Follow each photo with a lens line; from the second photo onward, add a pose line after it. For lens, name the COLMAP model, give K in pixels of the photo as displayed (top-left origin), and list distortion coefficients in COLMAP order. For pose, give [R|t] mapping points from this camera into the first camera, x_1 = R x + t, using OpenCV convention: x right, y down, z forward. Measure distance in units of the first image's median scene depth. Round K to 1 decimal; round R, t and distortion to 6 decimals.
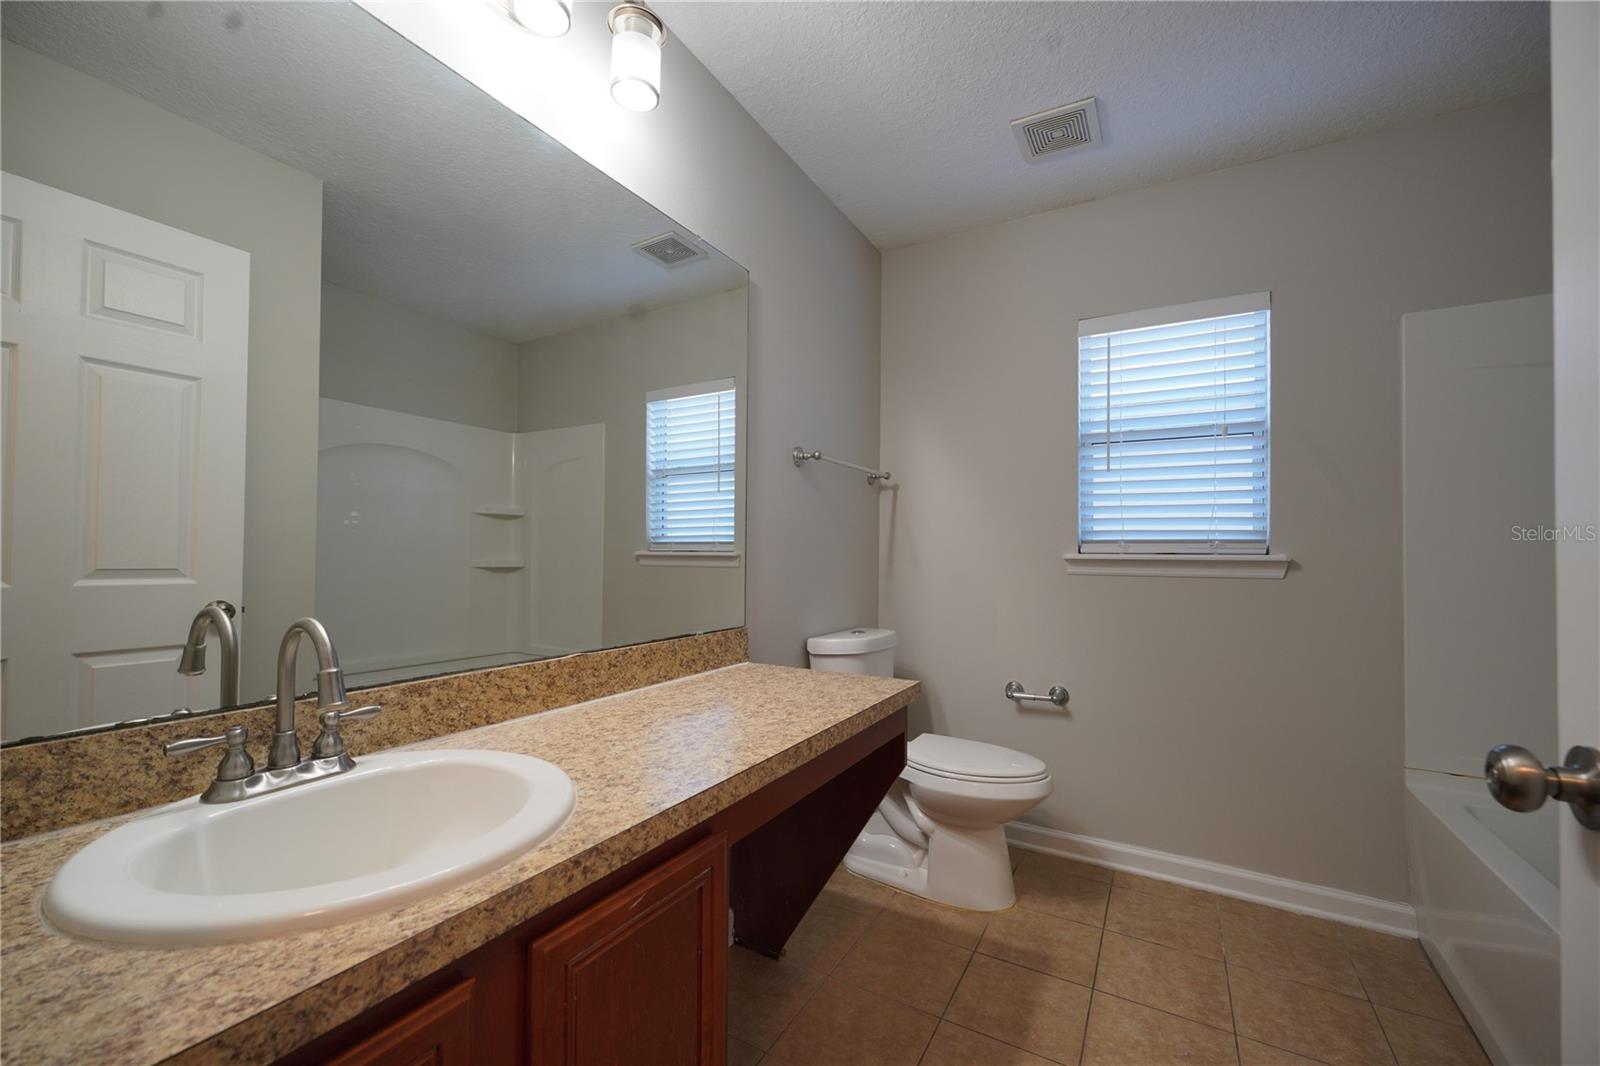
lens RADIAL K [[637.7, 0, 799.8], [0, 637.7, 543.4], [0, 0, 1]] dist [0.000127, 0.000045]
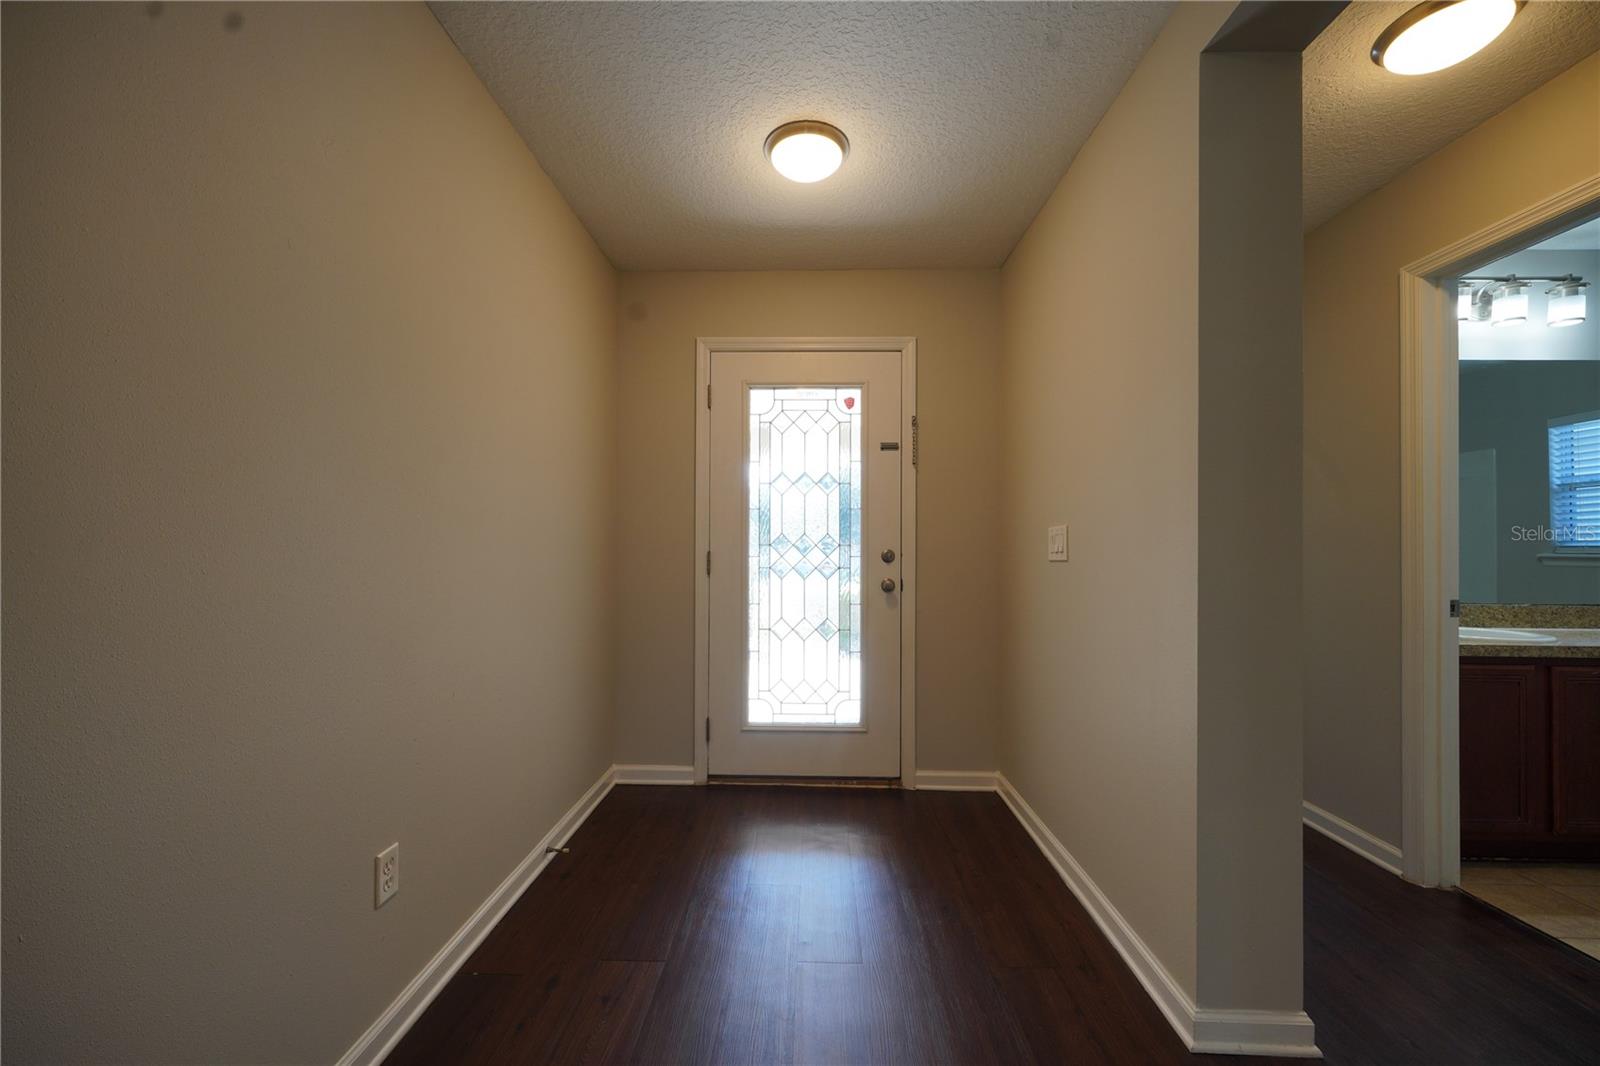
lens RADIAL K [[637.7, 0, 799.8], [0, 637.7, 543.4], [0, 0, 1]] dist [0.000127, 0.000045]
pose [[0.483908, -0.015040, -0.874990, 0.121122], [0.012133, 0.999872, -0.010477, -0.011498], [0.875035, -0.005546, 0.484028, -0.794397]]
